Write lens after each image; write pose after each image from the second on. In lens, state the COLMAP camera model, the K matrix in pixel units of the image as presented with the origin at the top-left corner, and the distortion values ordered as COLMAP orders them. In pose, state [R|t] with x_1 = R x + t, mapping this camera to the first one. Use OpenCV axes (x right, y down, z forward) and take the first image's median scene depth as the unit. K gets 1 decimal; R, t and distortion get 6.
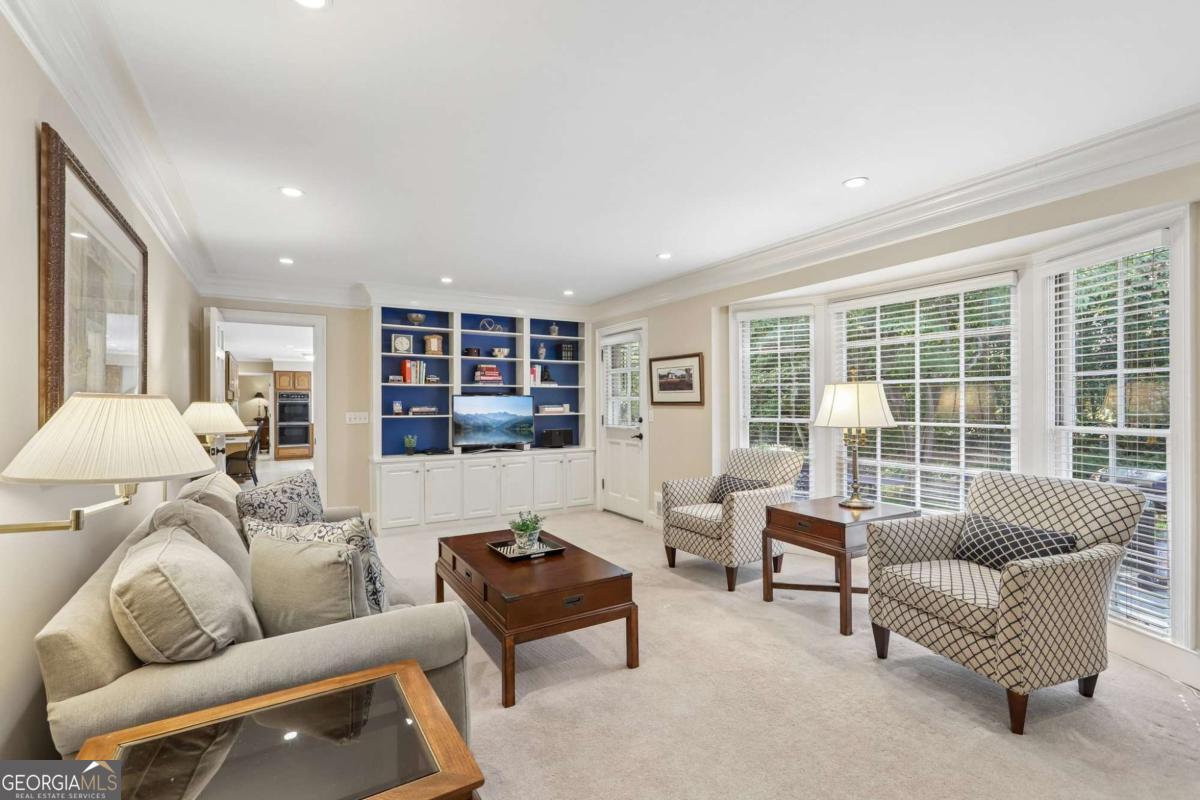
lens RADIAL K [[534.7, 0, 588.2], [0, 534.7, 405.9], [0, 0, 1]] dist [-0.004950, 0.003873]
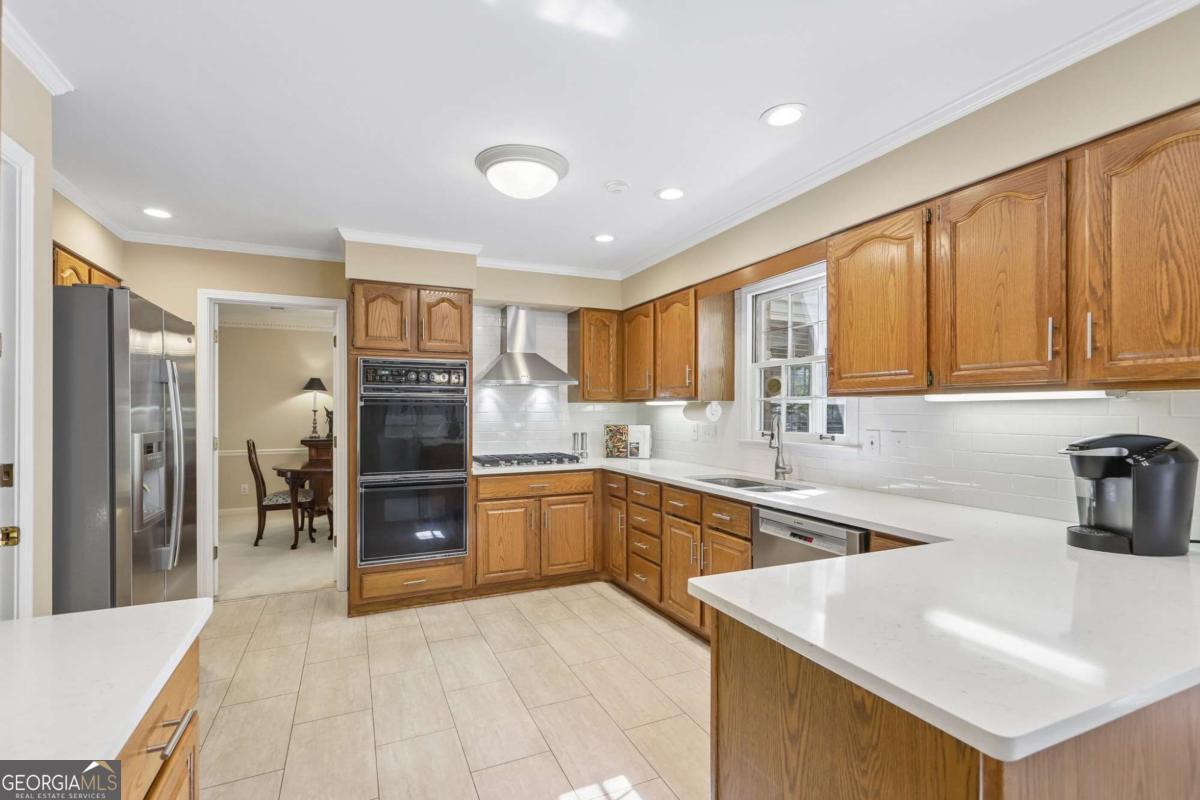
lens RADIAL K [[548.5, 0, 600.8], [0, 548.5, 409.2], [0, 0, 1]] dist [0.003807, 0.001400]
pose [[0.994709, 0.002841, -0.102695, -0.426094], [-0.002791, 0.999996, 0.000629, -0.001480], [0.102696, -0.000339, 0.994713, 0.727073]]
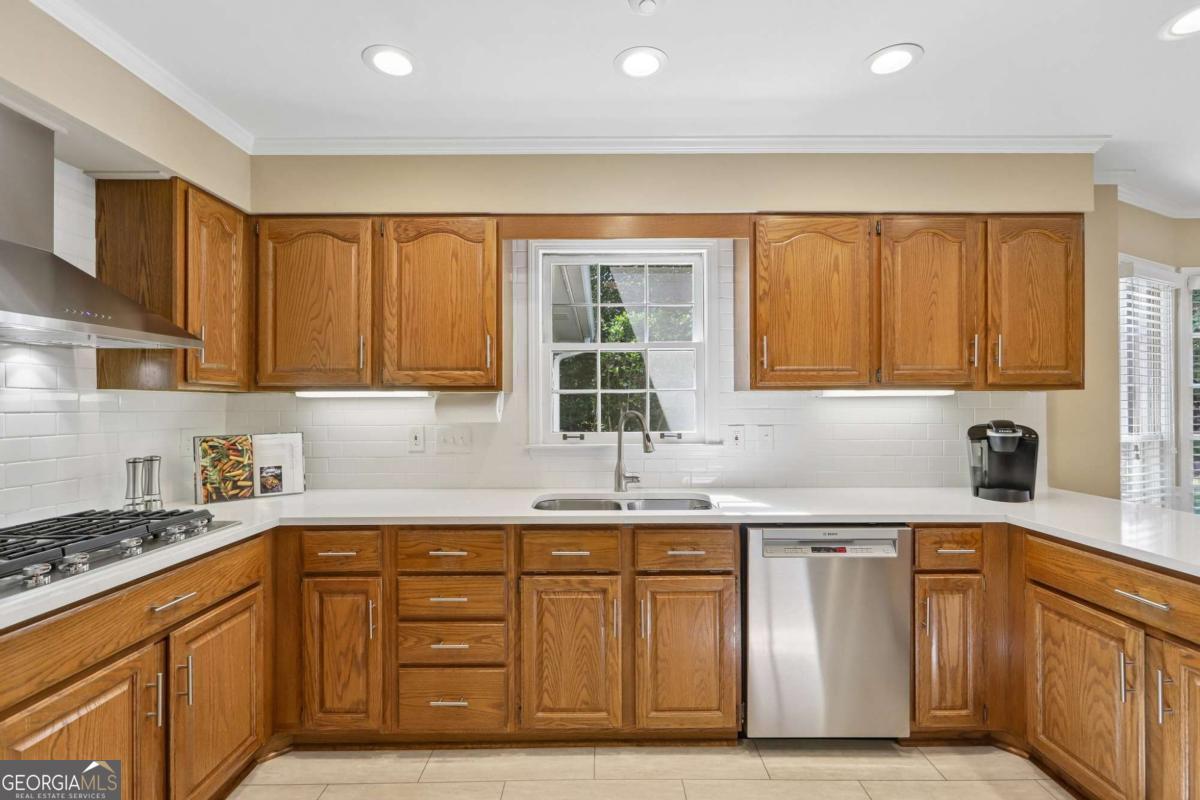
lens RADIAL K [[534.7, 0, 603.9], [0, 534.7, 404.7], [0, 0, 1]] dist [-0.004950, 0.003873]
pose [[0.505693, 0.002495, 0.862710, -0.543328], [-0.000097, 0.999996, -0.002835, -0.000732], [-0.862714, 0.001350, 0.505691, 0.889748]]
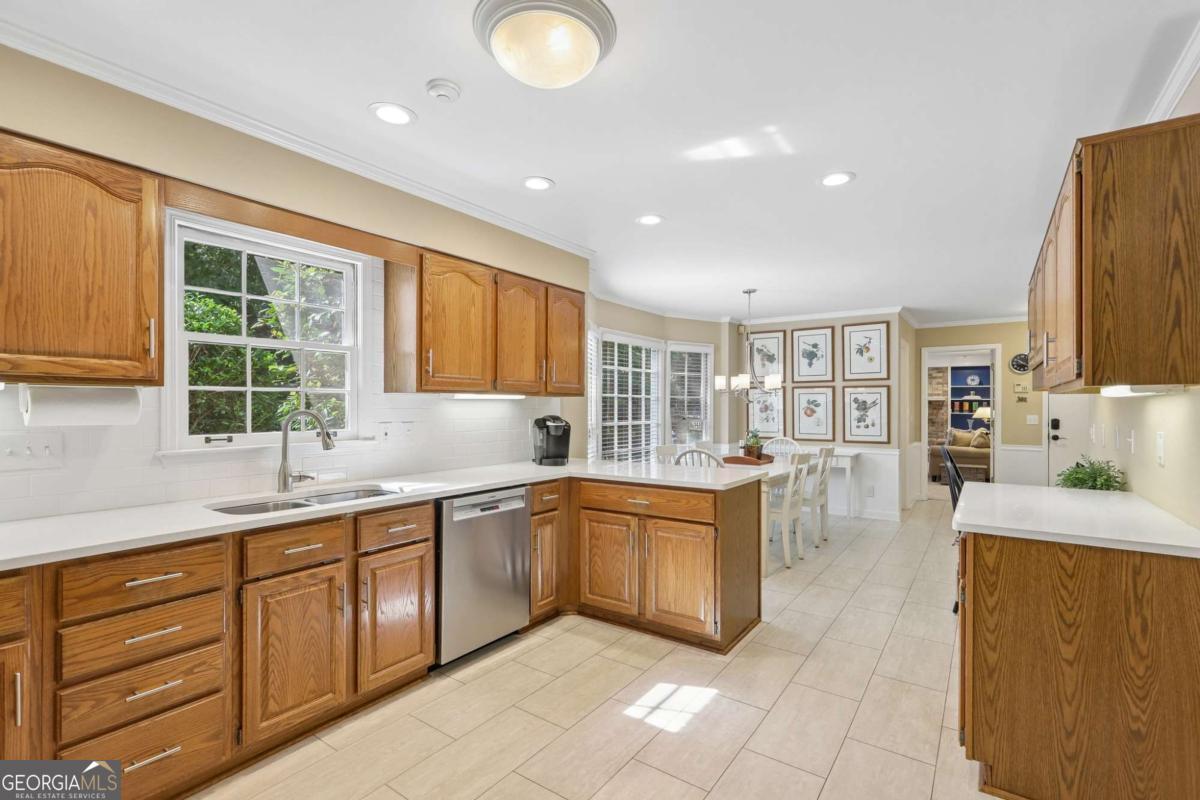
lens RADIAL K [[534.7, 0, 609.0], [0, 534.7, 406.2], [0, 0, 1]] dist [-0.004950, 0.003873]
pose [[-0.409227, 0.001555, 0.912431, -0.593058], [-0.002138, 0.999994, -0.002663, -0.000146], [-0.912430, -0.003040, -0.409221, 0.955301]]
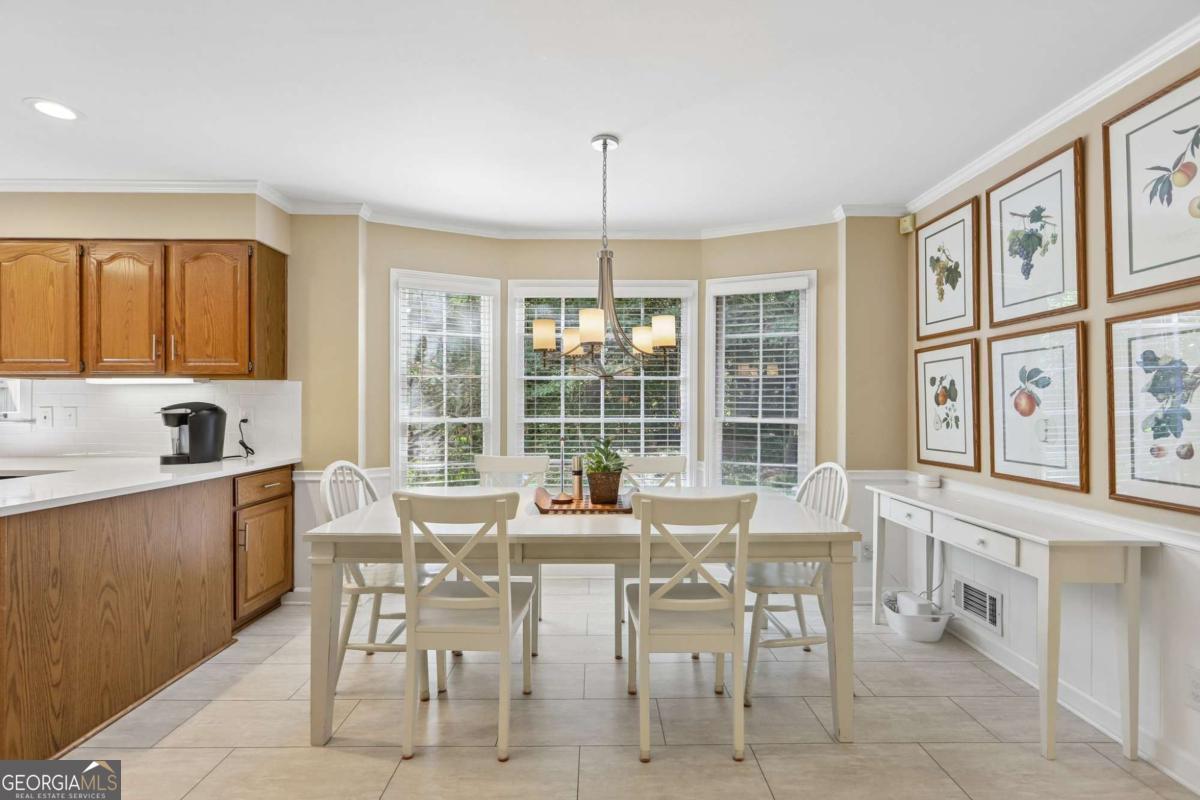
lens RADIAL K [[534.7, 0, 605.2], [0, 534.7, 405.8], [0, 0, 1]] dist [-0.004950, 0.003873]
pose [[0.492732, 0.000881, 0.870180, -0.432370], [-0.002181, 0.999998, 0.000222, 0.005241], [-0.870178, -0.002008, 0.492733, 0.596621]]
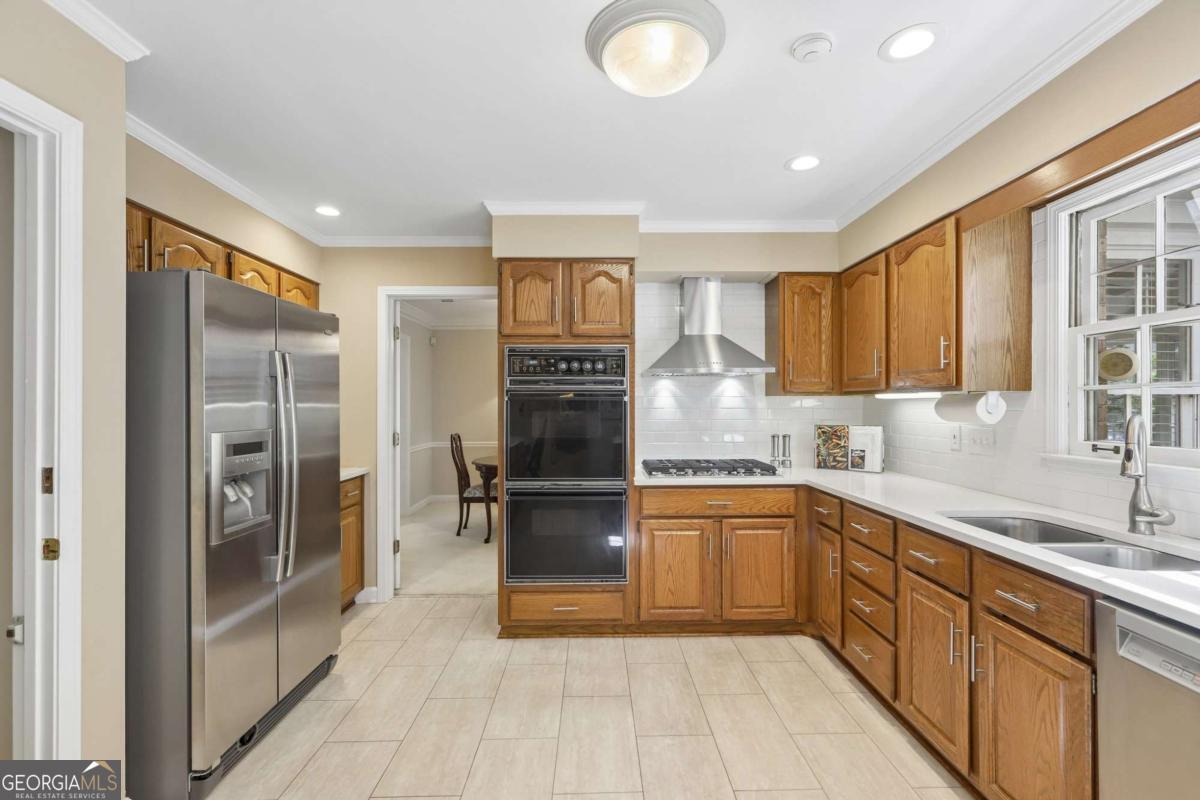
lens RADIAL K [[534.7, 0, 601.7], [0, 534.7, 403.4], [0, 0, 1]] dist [-0.004950, 0.003873]
pose [[0.871013, 0.001182, -0.491259, -0.422281], [-0.000922, 0.999999, 0.000771, -0.001866], [0.491260, -0.000219, 0.871013, 0.801490]]
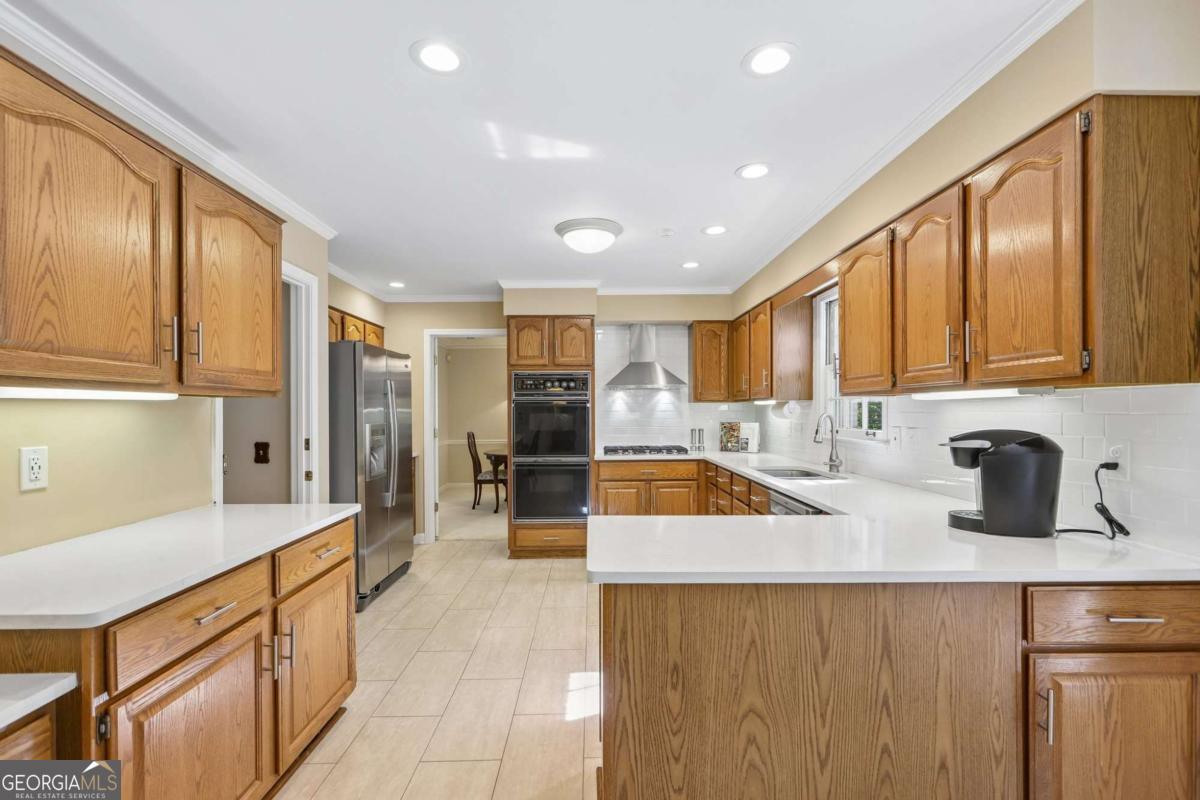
lens RADIAL K [[534.7, 0, 602.6], [0, 534.7, 411.0], [0, 0, 1]] dist [-0.004950, 0.003873]
pose [[0.873627, 0.000061, -0.486596, -0.342059], [0.002752, 0.999983, 0.005065, -0.001495], [0.486588, -0.005764, 0.873613, 0.695216]]
